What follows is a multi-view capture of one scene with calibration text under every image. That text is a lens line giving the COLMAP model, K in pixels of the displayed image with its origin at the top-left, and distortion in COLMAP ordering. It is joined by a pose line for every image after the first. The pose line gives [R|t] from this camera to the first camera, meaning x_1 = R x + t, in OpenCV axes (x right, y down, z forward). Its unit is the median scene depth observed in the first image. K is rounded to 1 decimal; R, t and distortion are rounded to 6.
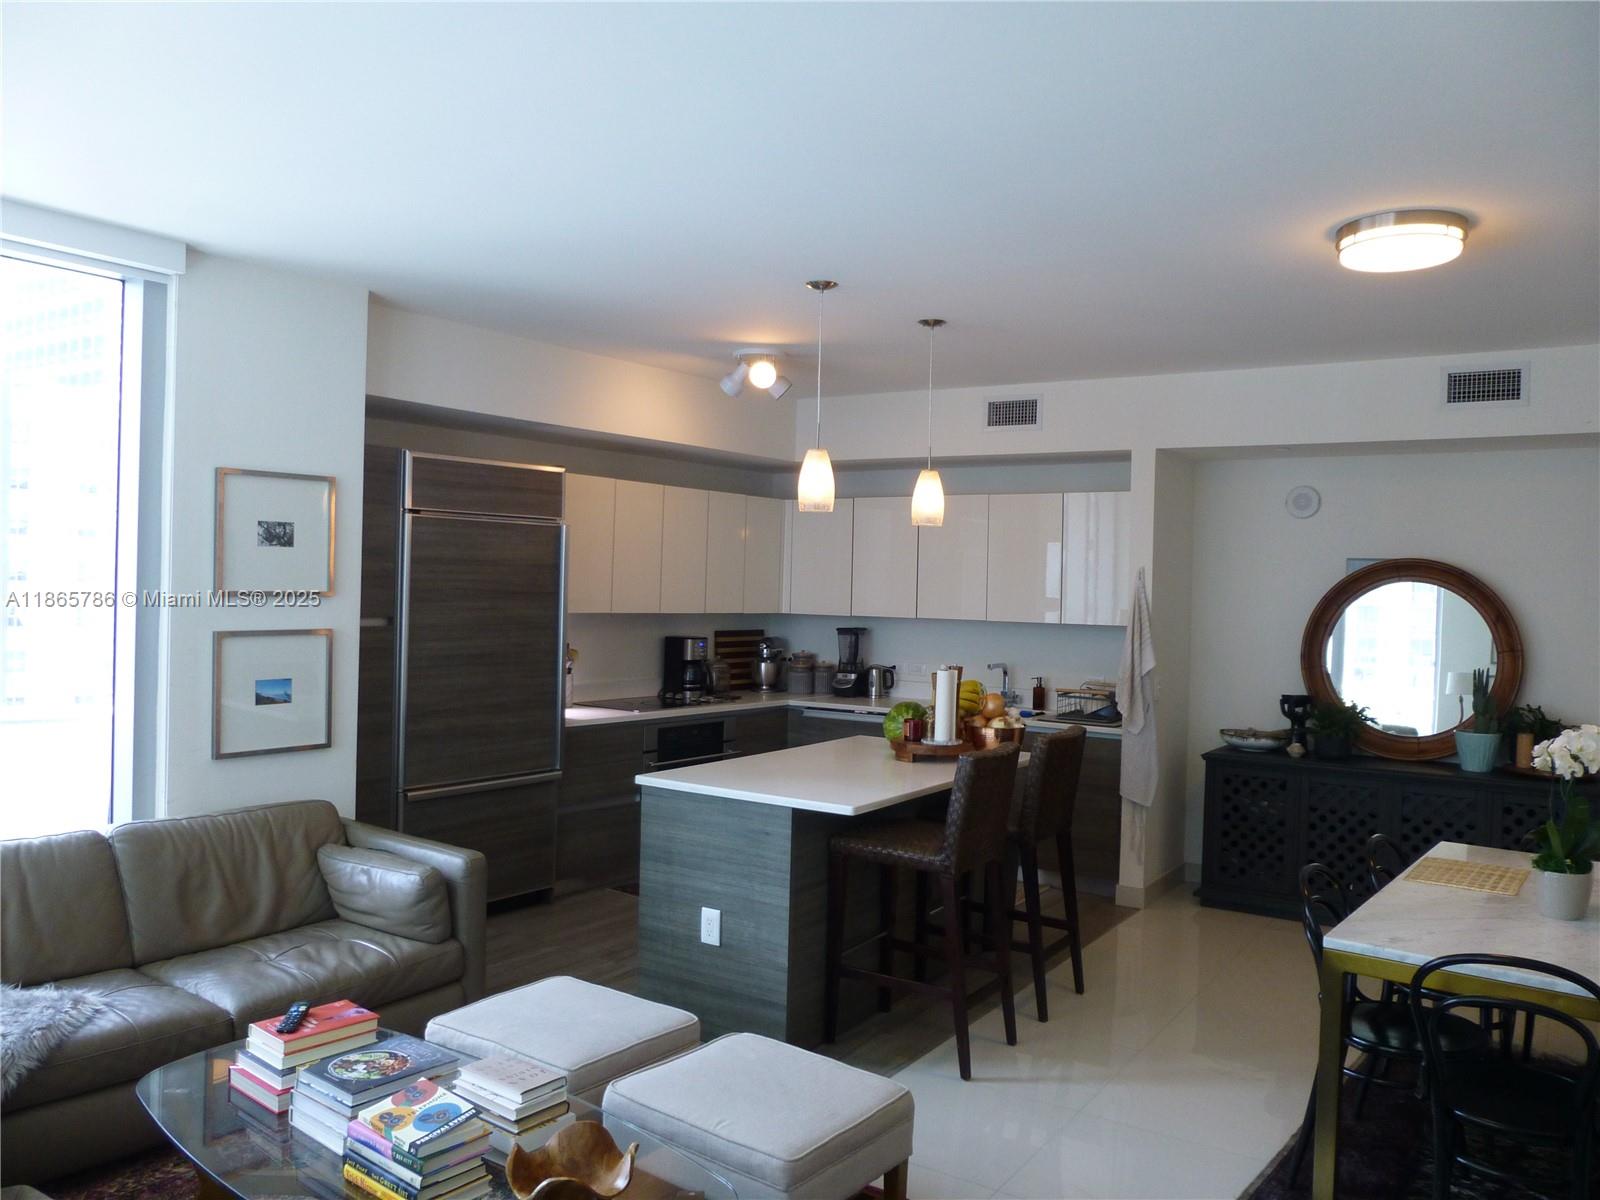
lens RADIAL K [[1221.0, 0, 801.9], [0, 1221.0, 602.5], [0, 0, 1]] dist [-0.064876, 0.070480]
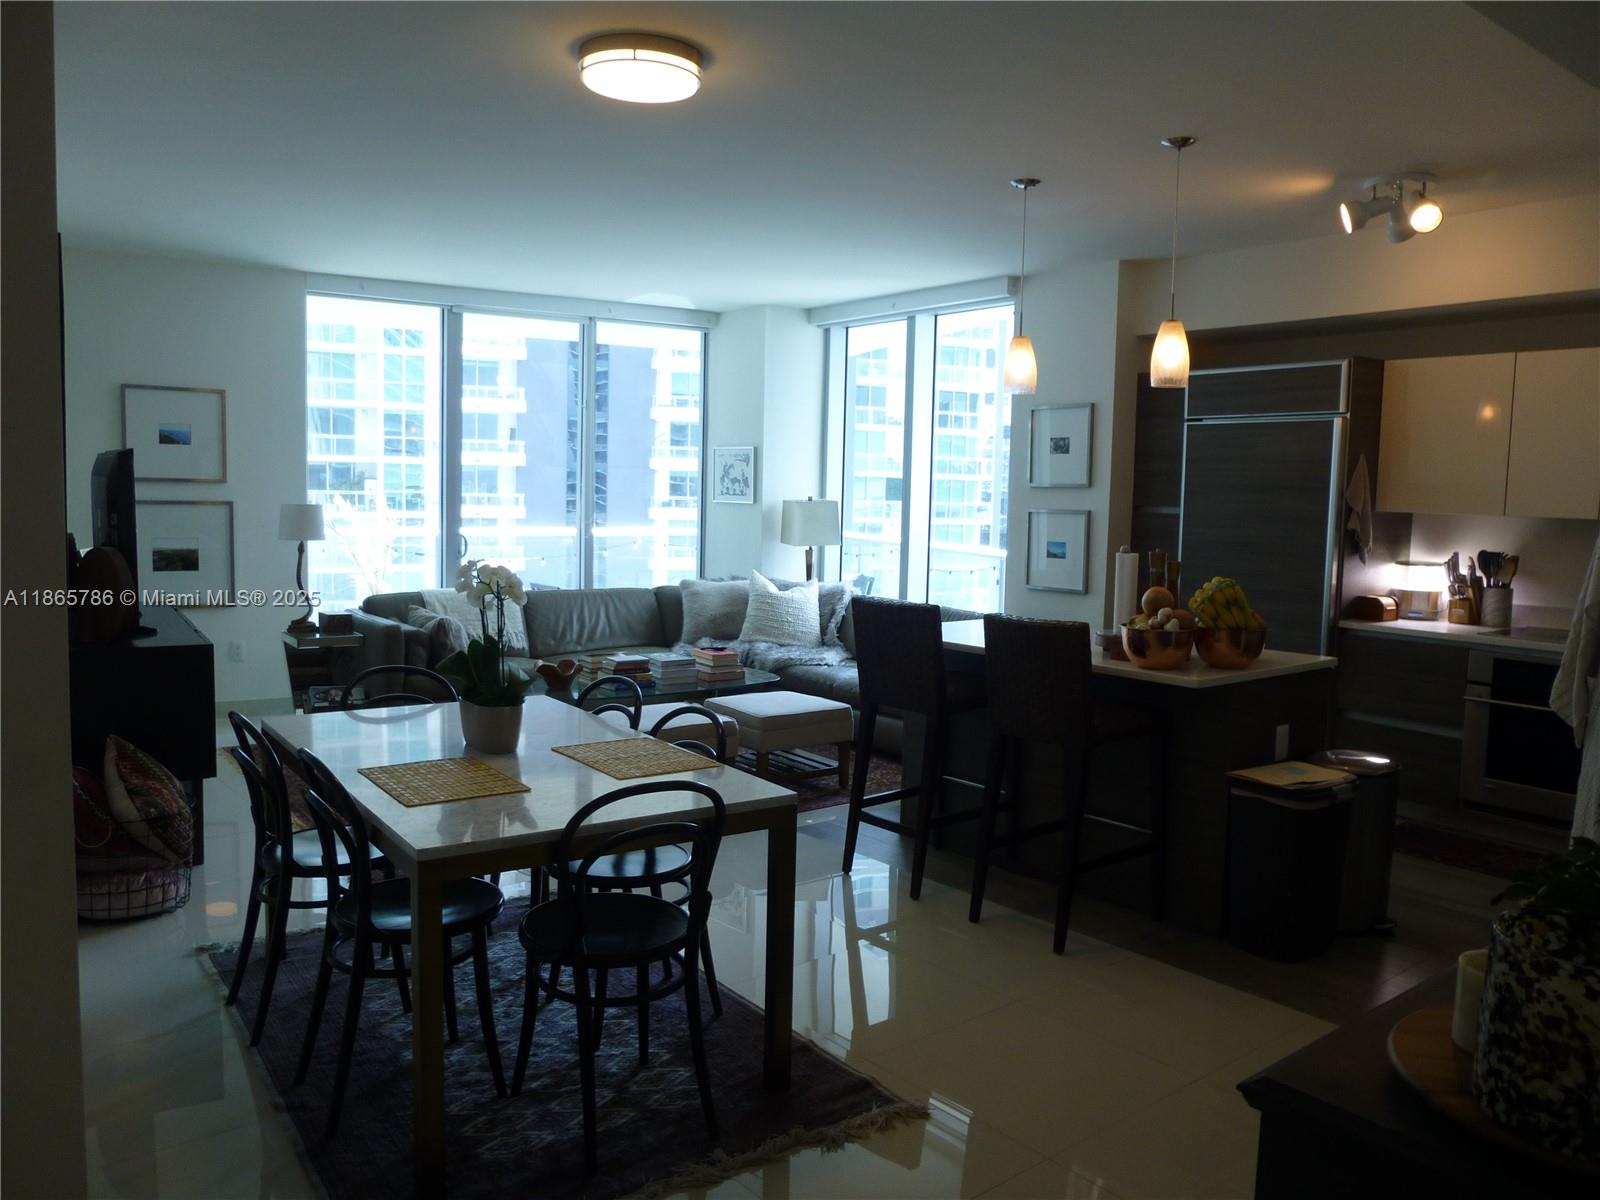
lens RADIAL K [[1206.7, 0, 797.4], [0, 1206.7, 598.6], [0, 0, 1]] dist [-0.062216, 0.052674]
pose [[-0.284495, 0.051212, -0.957309, 0.964850], [-0.048044, 0.996556, 0.067589, 0.041891], [0.957473, 0.065222, -0.281055, 0.974319]]
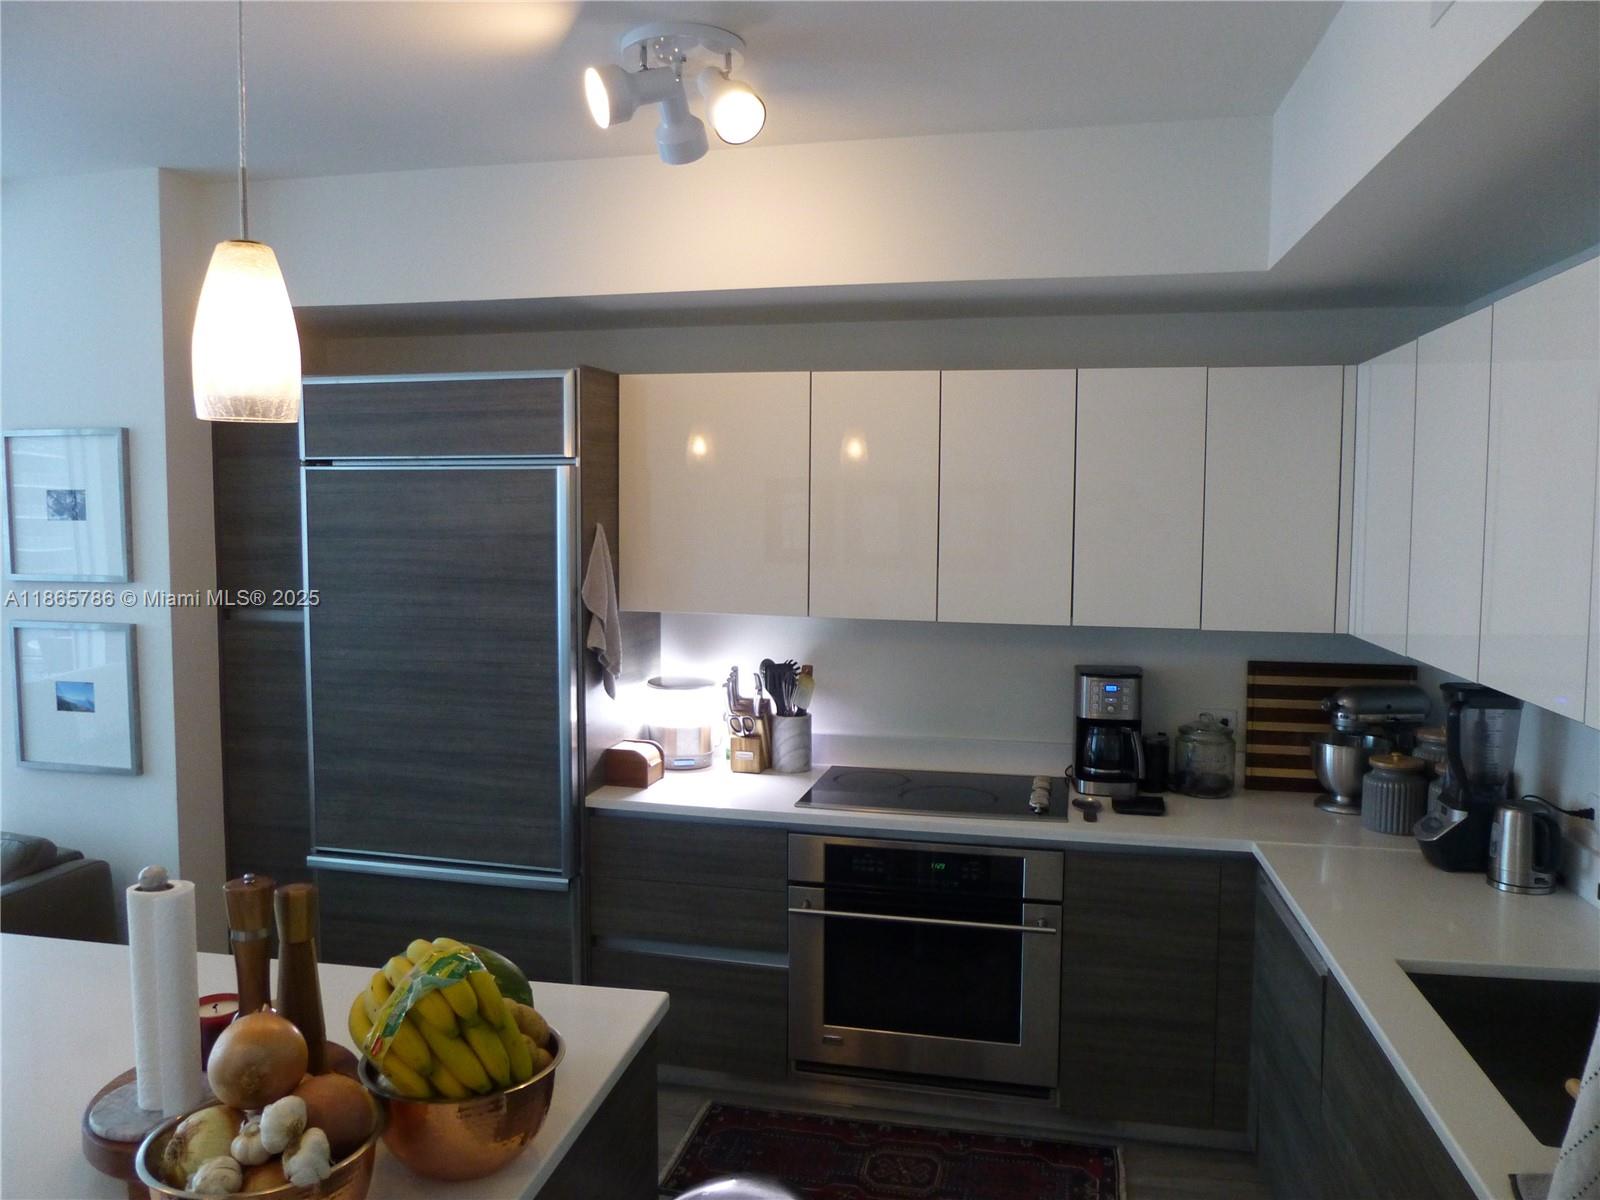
lens RADIAL K [[1206.7, 0, 797.4], [0, 1206.7, 598.6], [0, 0, 1]] dist [-0.062216, 0.052674]
pose [[0.398995, 0.044779, -0.915859, 0.434064], [-0.012435, 0.998979, 0.043425, -0.029970], [0.916869, -0.005938, 0.399145, 0.984271]]
